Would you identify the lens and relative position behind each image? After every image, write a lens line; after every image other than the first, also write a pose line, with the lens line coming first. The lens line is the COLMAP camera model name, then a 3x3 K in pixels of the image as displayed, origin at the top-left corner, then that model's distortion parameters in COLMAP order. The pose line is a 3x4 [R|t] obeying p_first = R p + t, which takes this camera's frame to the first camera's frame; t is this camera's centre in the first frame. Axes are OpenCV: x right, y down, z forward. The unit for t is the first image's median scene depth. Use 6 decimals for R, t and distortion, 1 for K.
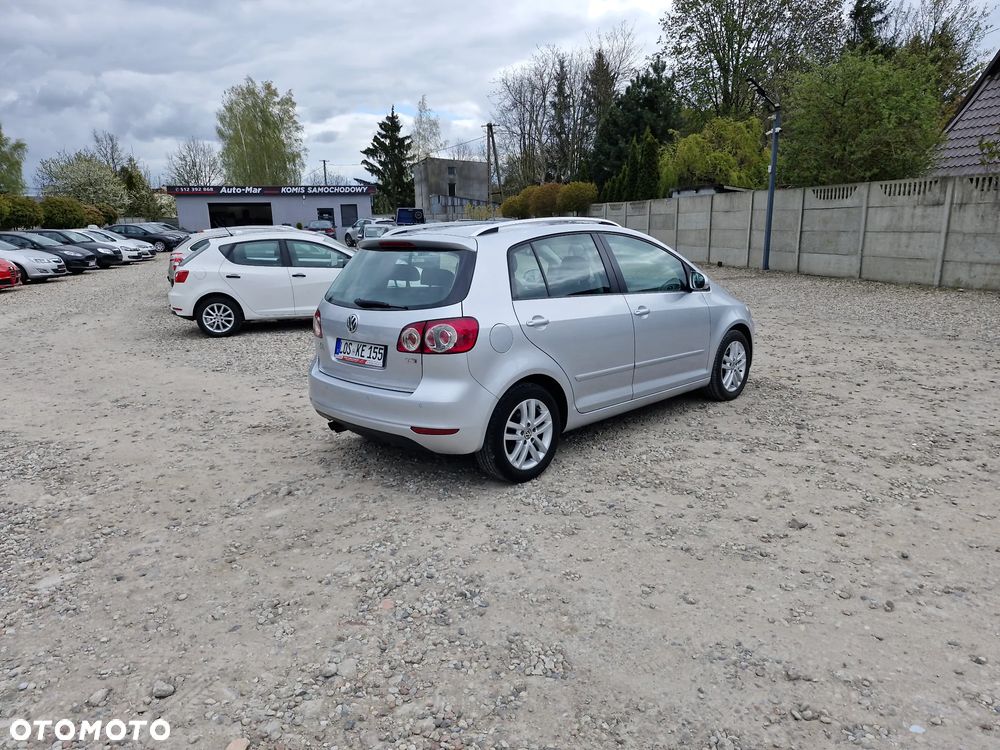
lens RADIAL K [[686.9, 0, 506.2], [0, 686.9, 379.1], [0, 0, 1]] dist [0.068365, -0.062472]
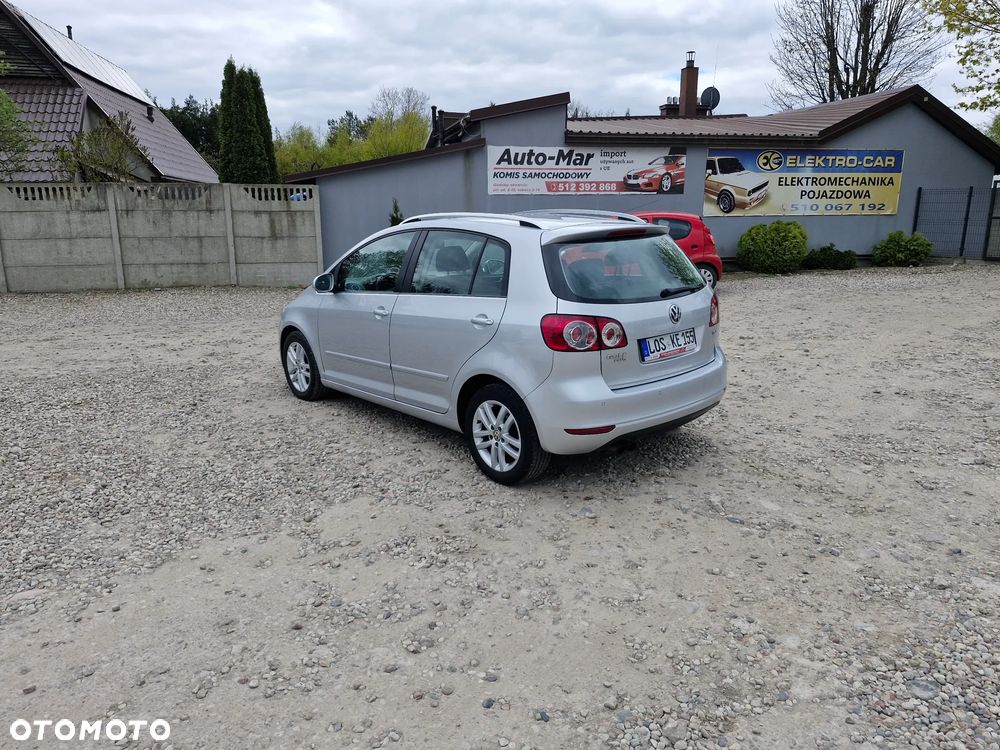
lens RADIAL K [[686.9, 0, 500.2], [0, 686.9, 375.4], [0, 0, 1]] dist [0.068365, -0.062472]
pose [[0.071266, -0.212493, 0.974560, -0.764699], [0.235759, 0.952949, 0.190540, -0.153554], [-0.969195, 0.216182, 0.118010, 0.731174]]
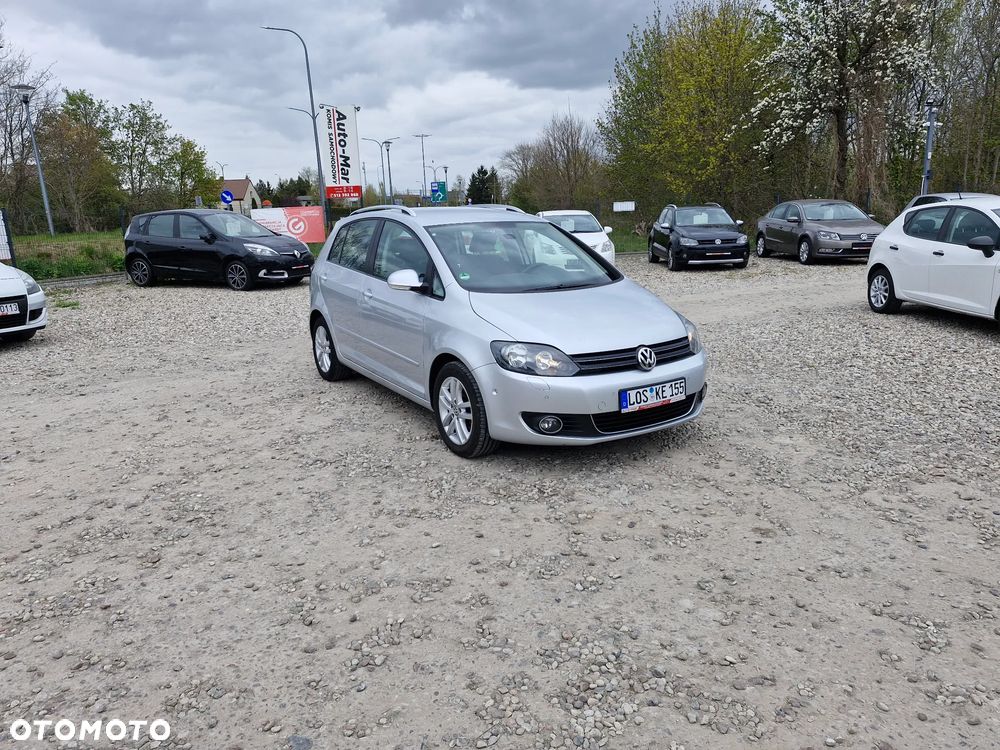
lens RADIAL K [[686.9, 0, 499.6], [0, 686.9, 372.6], [0, 0, 1]] dist [0.068365, -0.062472]
pose [[-0.218231, 0.253645, -0.942358, 0.910418], [-0.183566, 0.937727, 0.294909, -0.255833], [0.958477, 0.237343, -0.158080, 1.049995]]
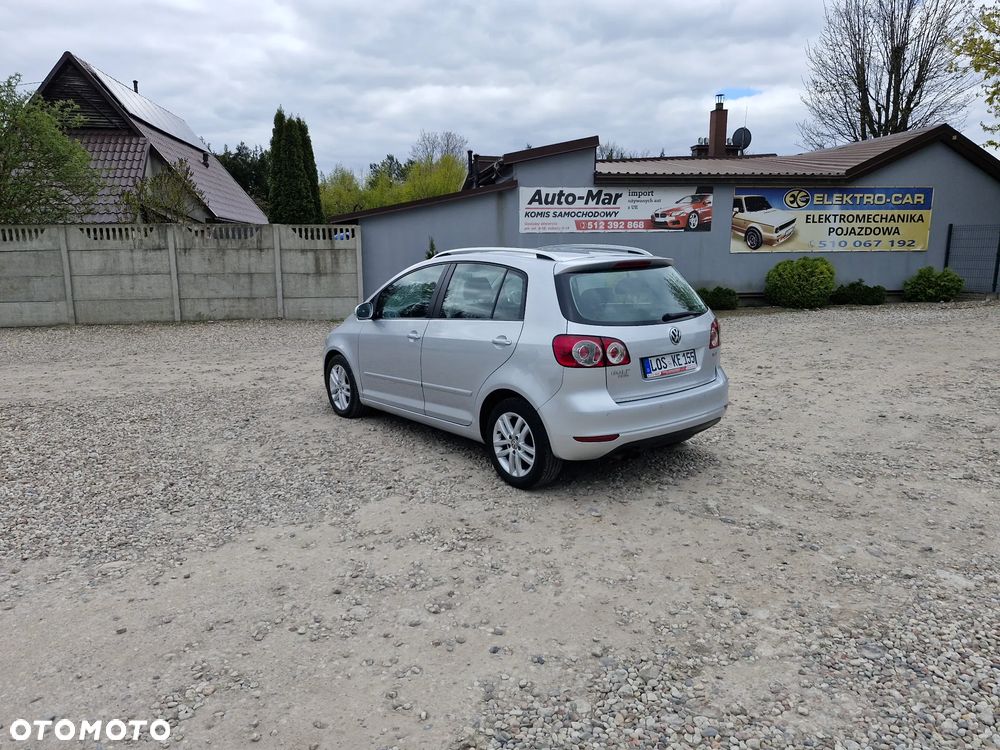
lens RADIAL K [[686.9, 0, 495.6], [0, 686.9, 380.1], [0, 0, 1]] dist [0.068365, -0.062472]
pose [[0.129160, -0.165738, 0.977675, -0.841325], [0.236159, 0.962707, 0.132002, -0.142086], [-0.963092, 0.213837, 0.163484, 0.709964]]
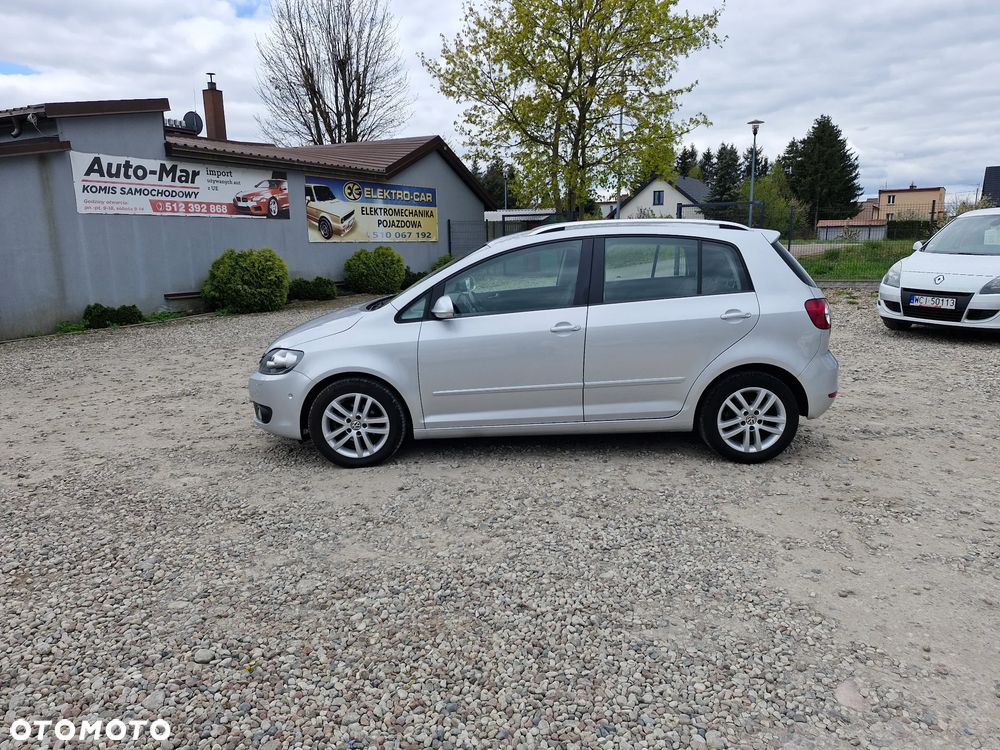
lens RADIAL K [[686.9, 0, 509.1], [0, 686.9, 367.7], [0, 0, 1]] dist [0.068365, -0.062472]
pose [[-0.699973, -0.102928, 0.706714, -0.474736], [0.192574, 0.925703, 0.325560, -0.299900], [-0.687716, 0.363978, -0.628145, 1.401111]]
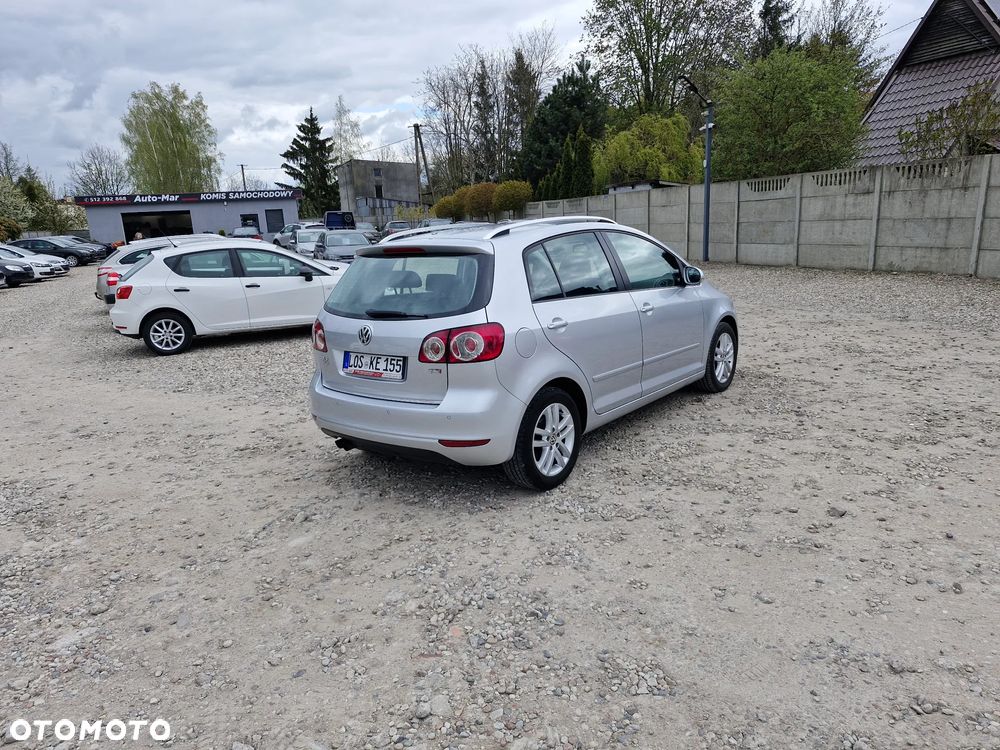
lens RADIAL K [[686.9, 0, 510.8], [0, 686.9, 375.5], [0, 0, 1]] dist [0.068365, -0.062472]
pose [[0.993211, -0.056006, 0.101956, -0.079025], [0.056434, 0.998405, -0.001316, -0.008166], [-0.101720, 0.007060, 0.994788, 0.022325]]
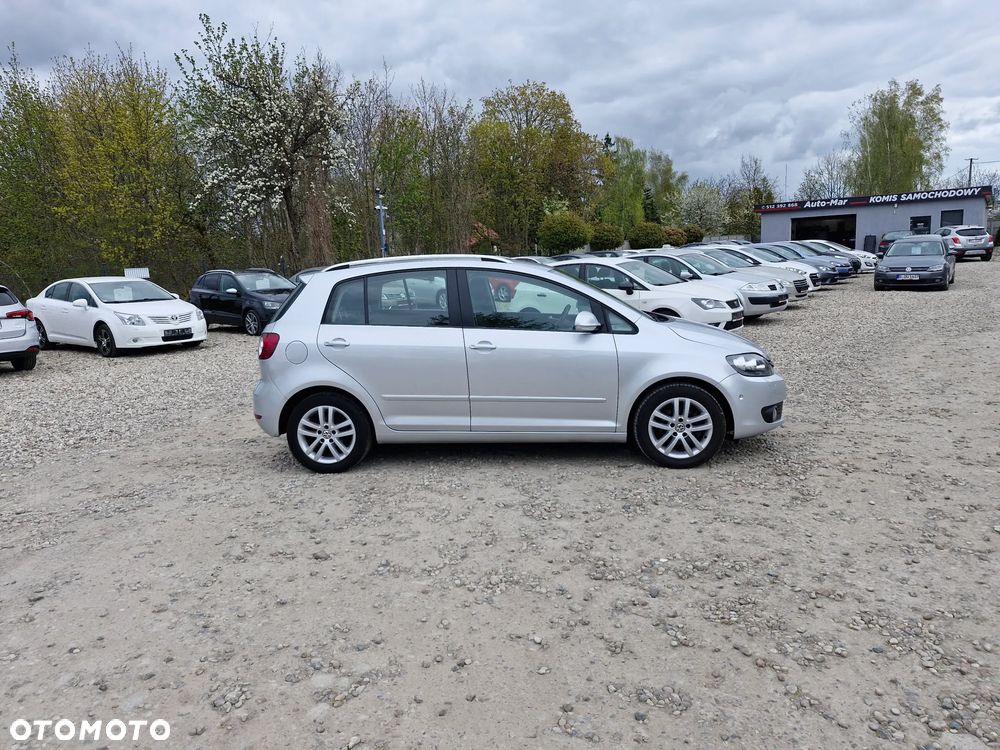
lens RADIAL K [[686.9, 0, 495.4], [0, 686.9, 364.6], [0, 0, 1]] dist [0.068365, -0.062472]
pose [[0.630898, 0.115904, -0.767160, 0.739028], [-0.144002, 0.989091, 0.031009, -0.078969], [0.762385, 0.090909, 0.640706, 0.277850]]
